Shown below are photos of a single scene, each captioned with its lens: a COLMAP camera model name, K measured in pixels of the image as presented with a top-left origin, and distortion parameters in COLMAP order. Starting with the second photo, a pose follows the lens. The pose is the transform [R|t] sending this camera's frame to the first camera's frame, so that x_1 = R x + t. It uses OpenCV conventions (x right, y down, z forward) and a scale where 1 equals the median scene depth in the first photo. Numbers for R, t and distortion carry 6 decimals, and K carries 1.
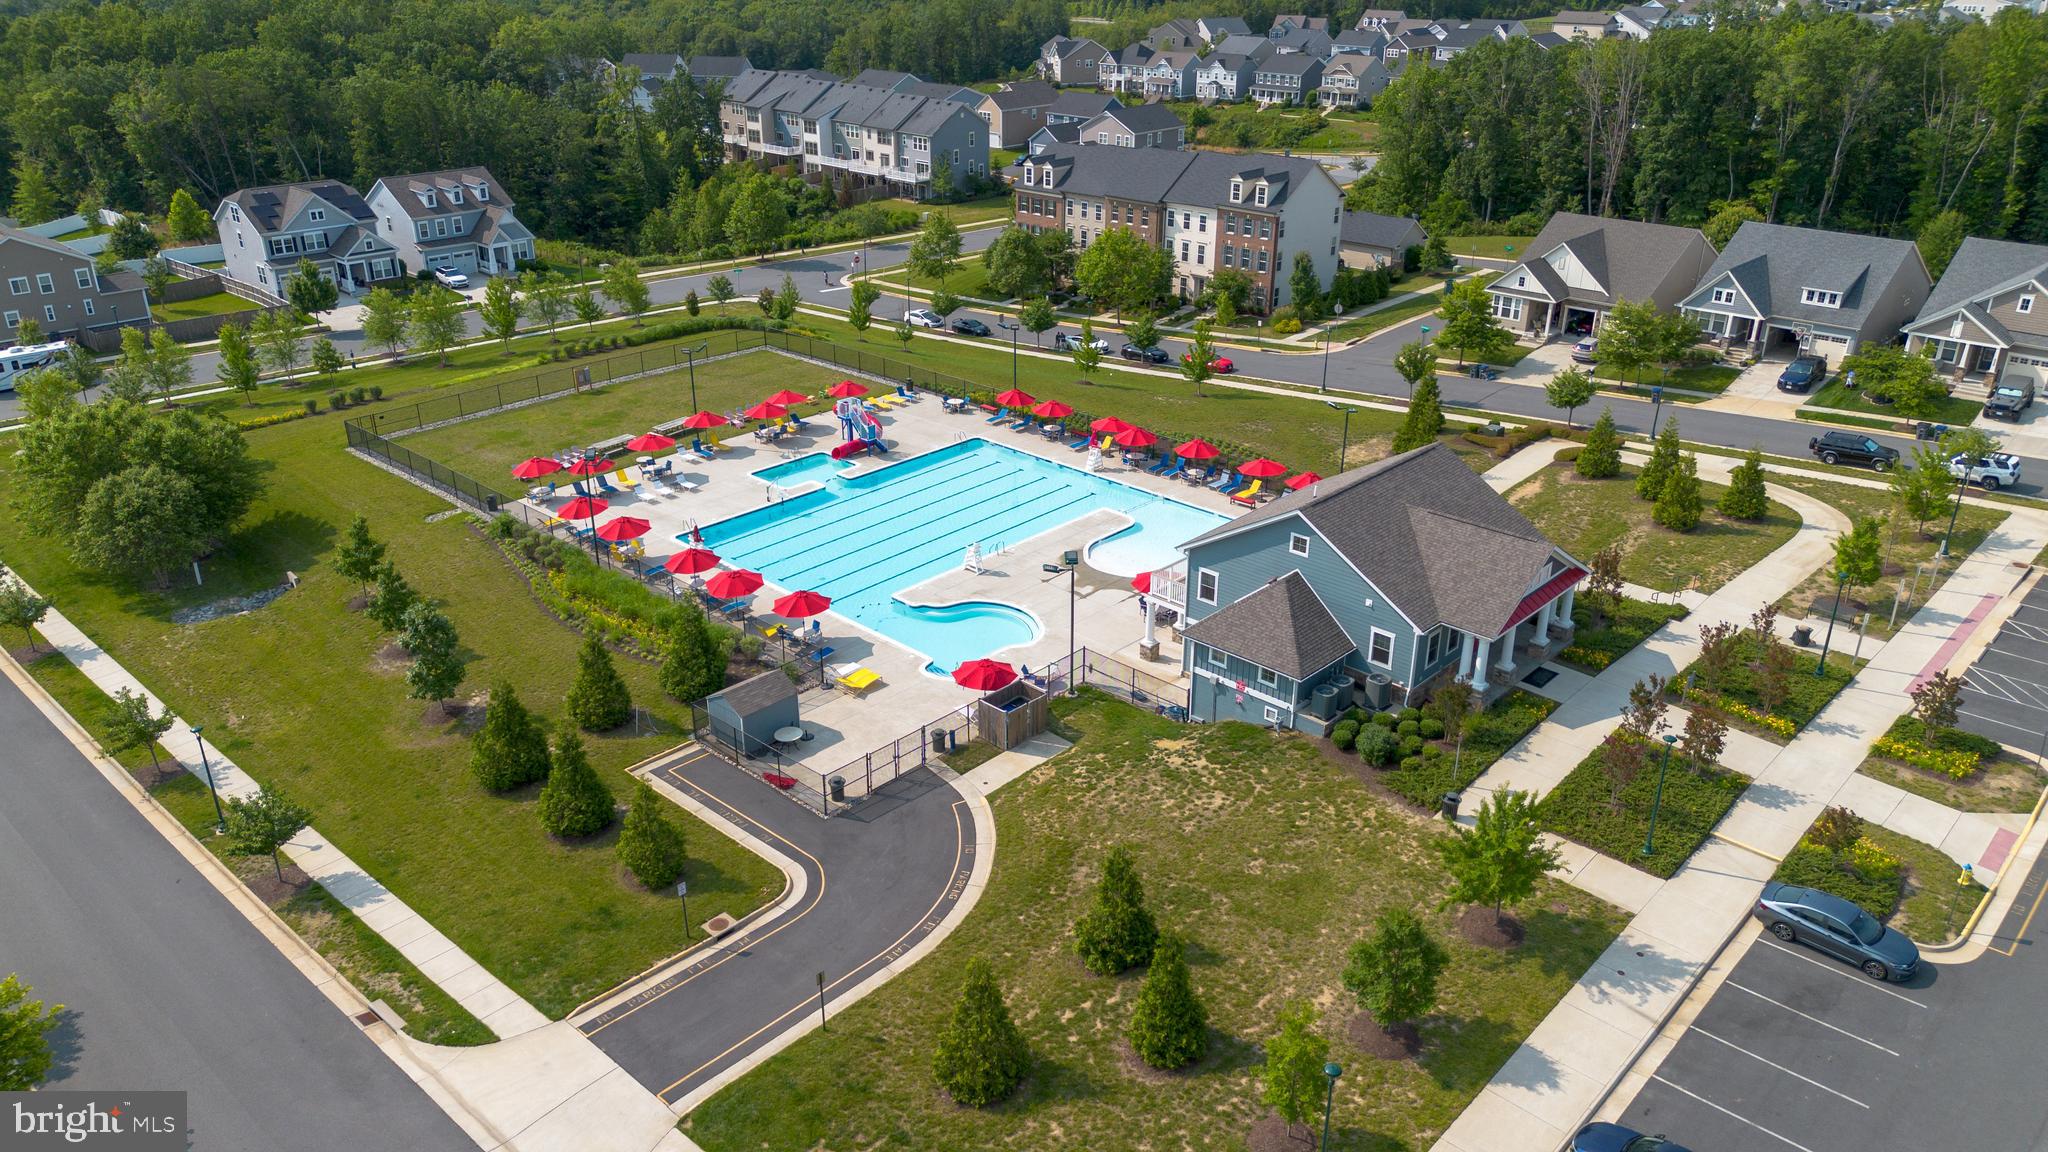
lens RADIAL K [[1441.1, 0, 1024.0], [0, 1441.1, 576.0], [0, 0, 1]] dist [0.065855, -0.060956]
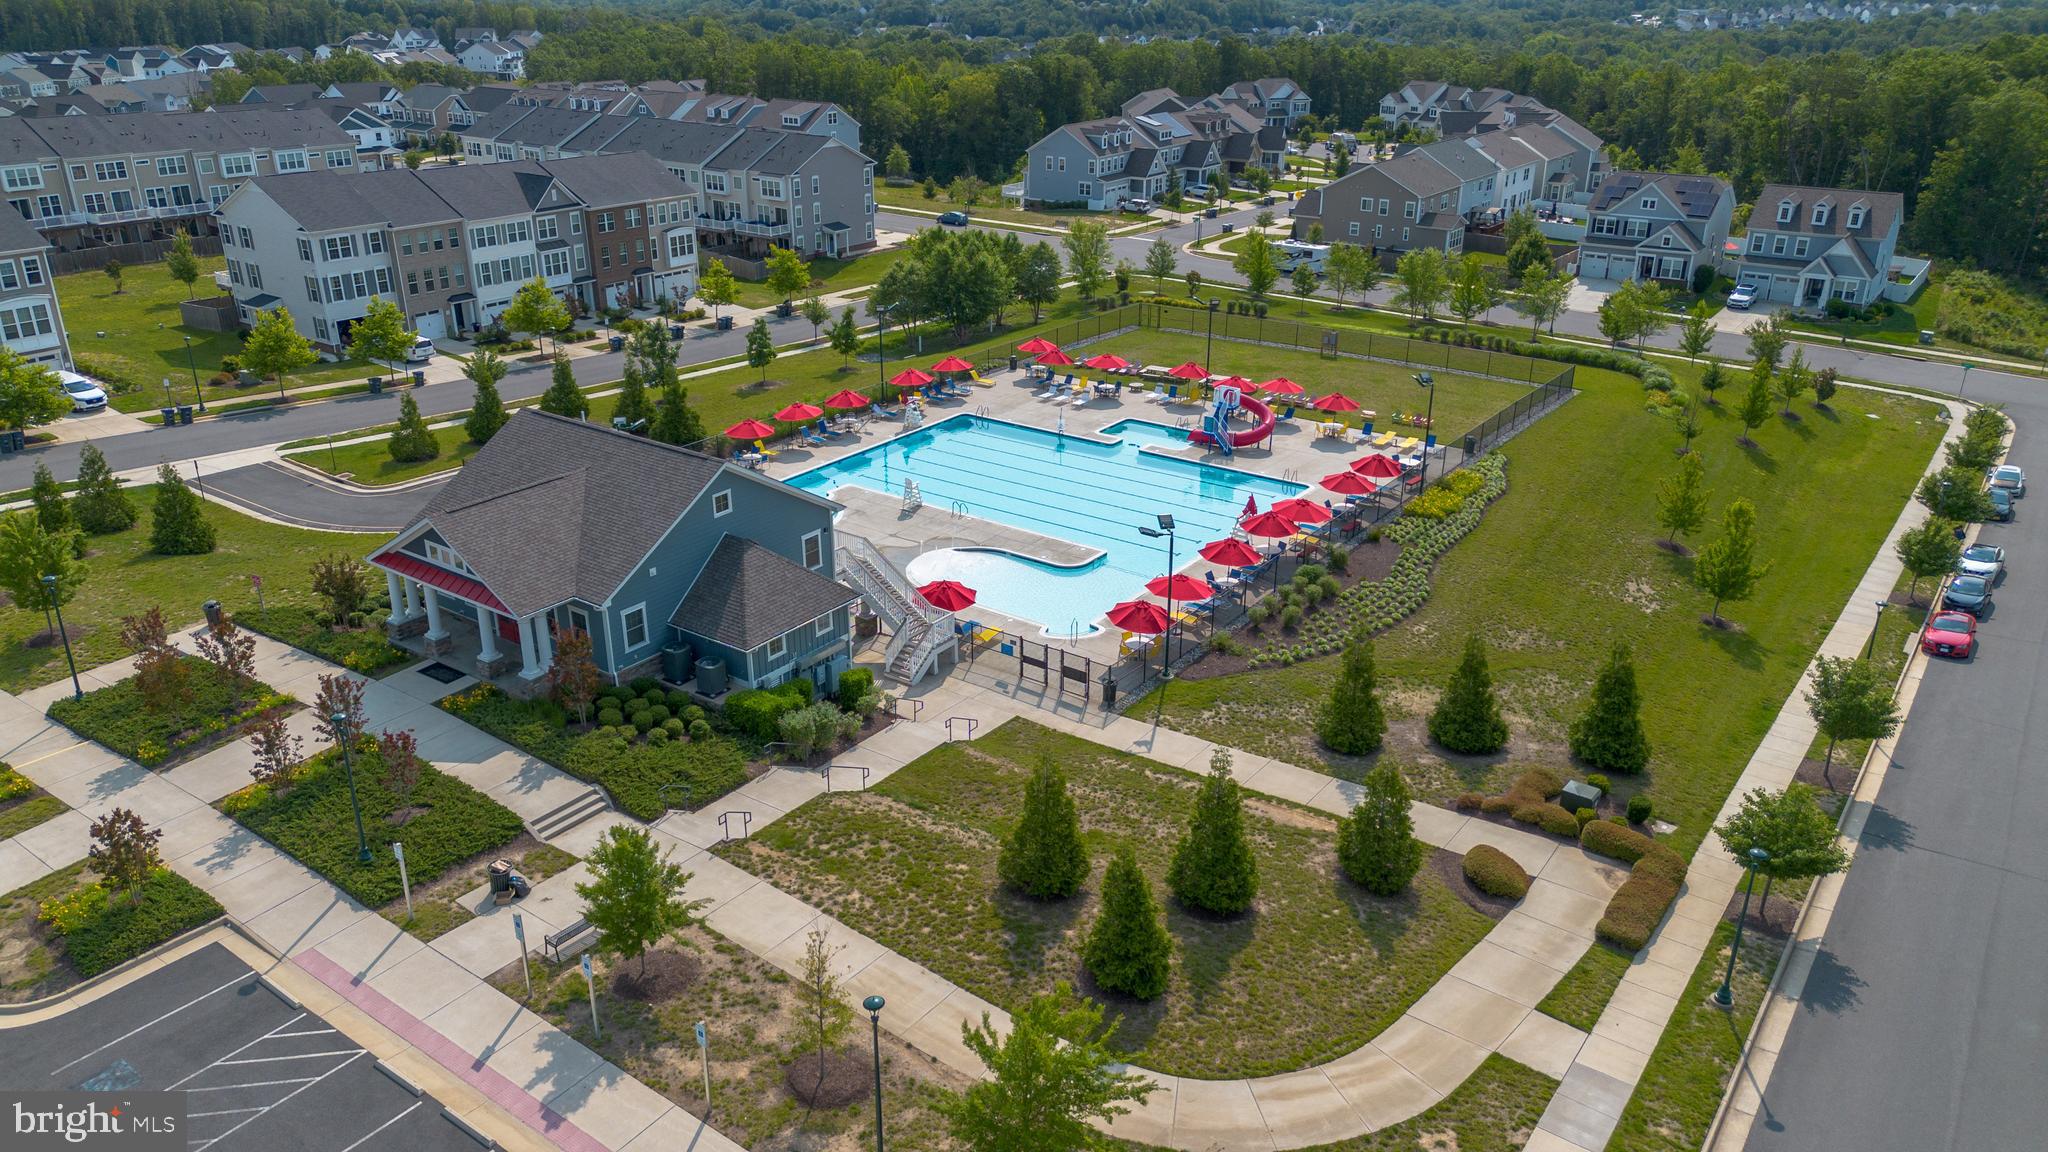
lens RADIAL K [[1441.1, 0, 1024.0], [0, 1441.1, 576.0], [0, 0, 1]] dist [0.065855, -0.060956]
pose [[0.131791, 0.383601, -0.914047, 0.738480], [-0.409790, 0.860693, 0.302125, -0.241063], [0.902609, 0.334750, 0.270628, 0.670618]]
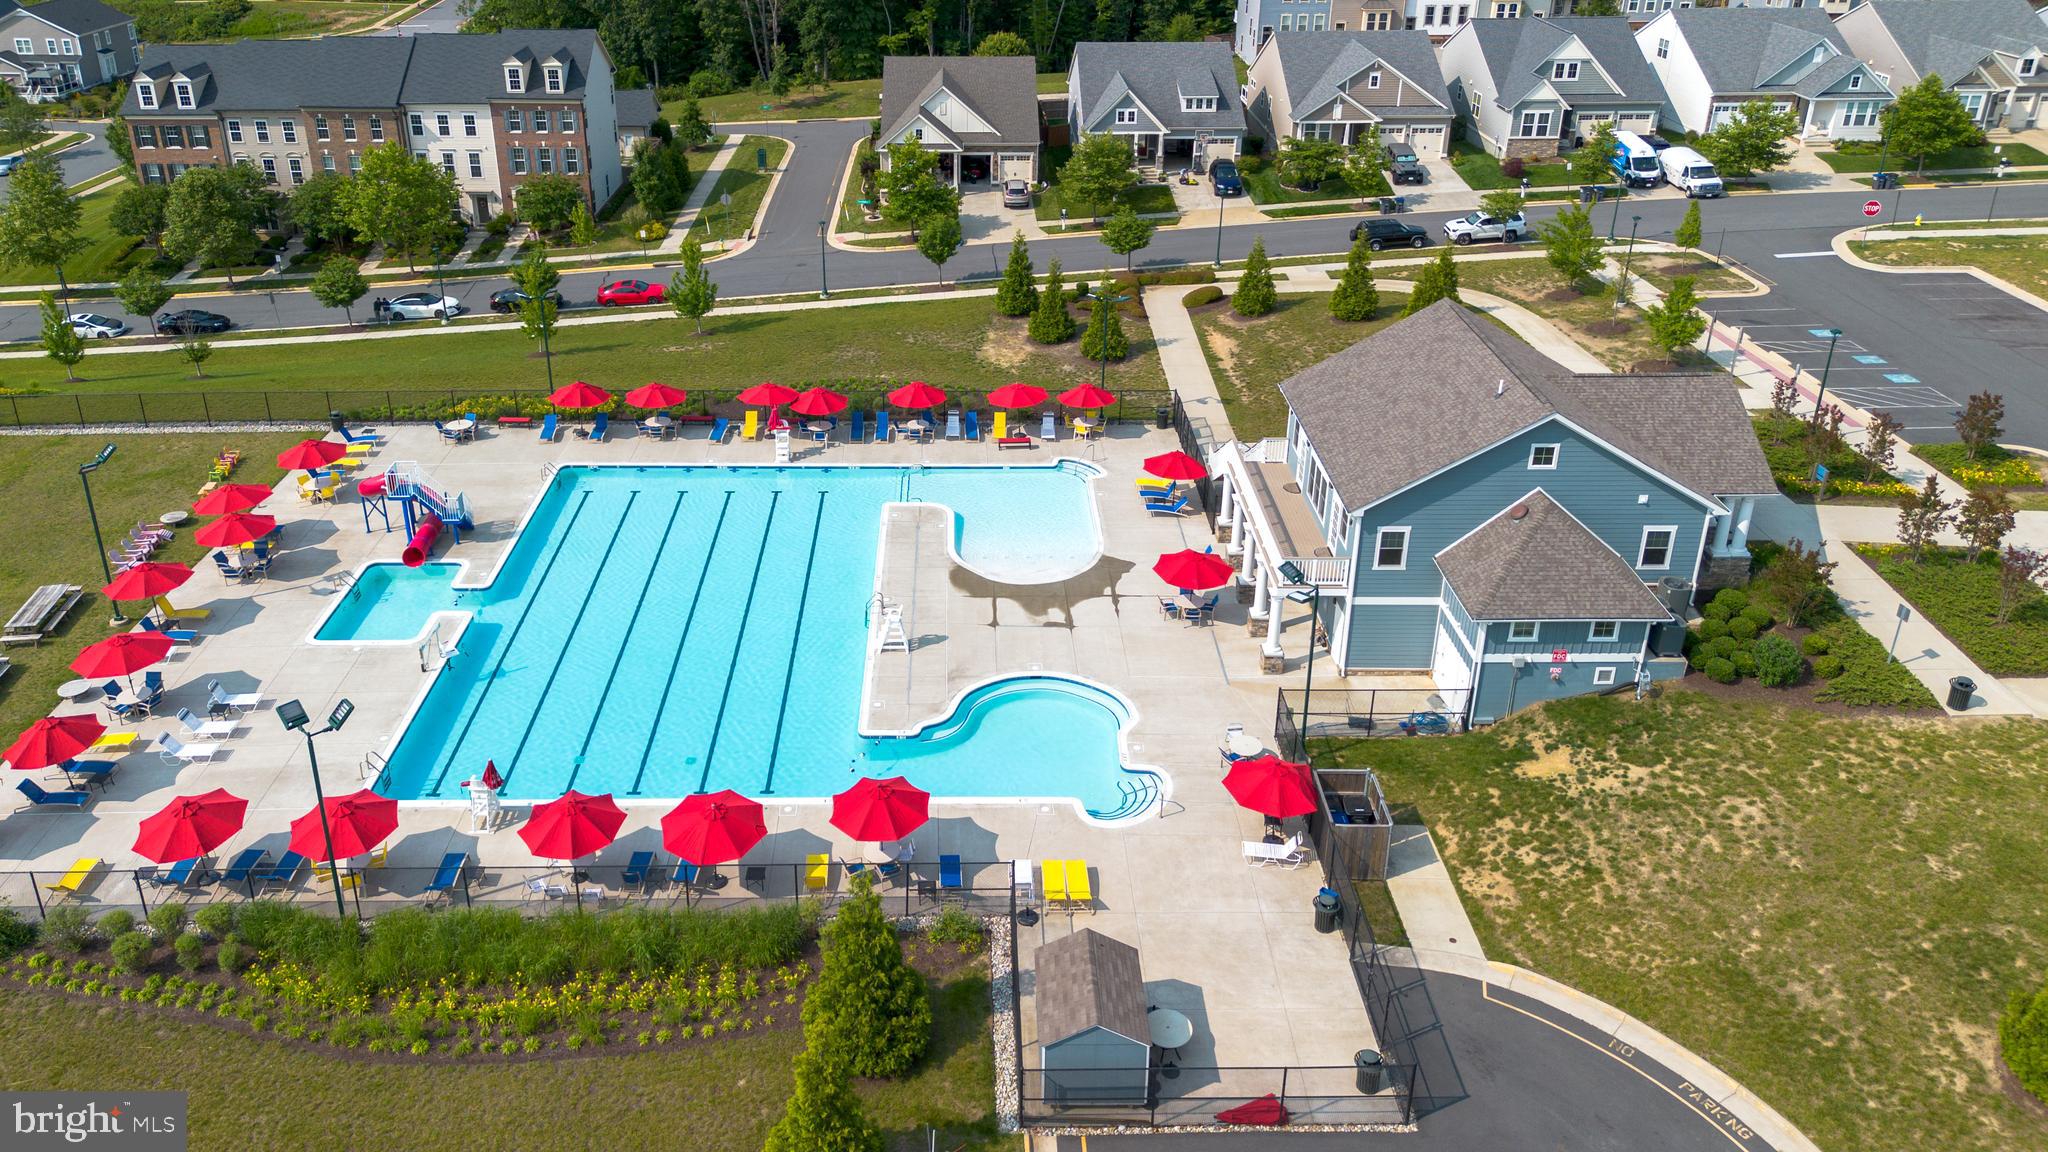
lens RADIAL K [[1473.8, 0, 964.9], [0, 1473.8, 438.6], [0, 0, 1]] dist [0.067073, -0.047826]
pose [[0.724449, -0.277943, 0.630810, -0.338881], [0.285644, 0.953886, 0.092248, -0.122216], [-0.627360, 0.113358, 0.770434, 0.365358]]
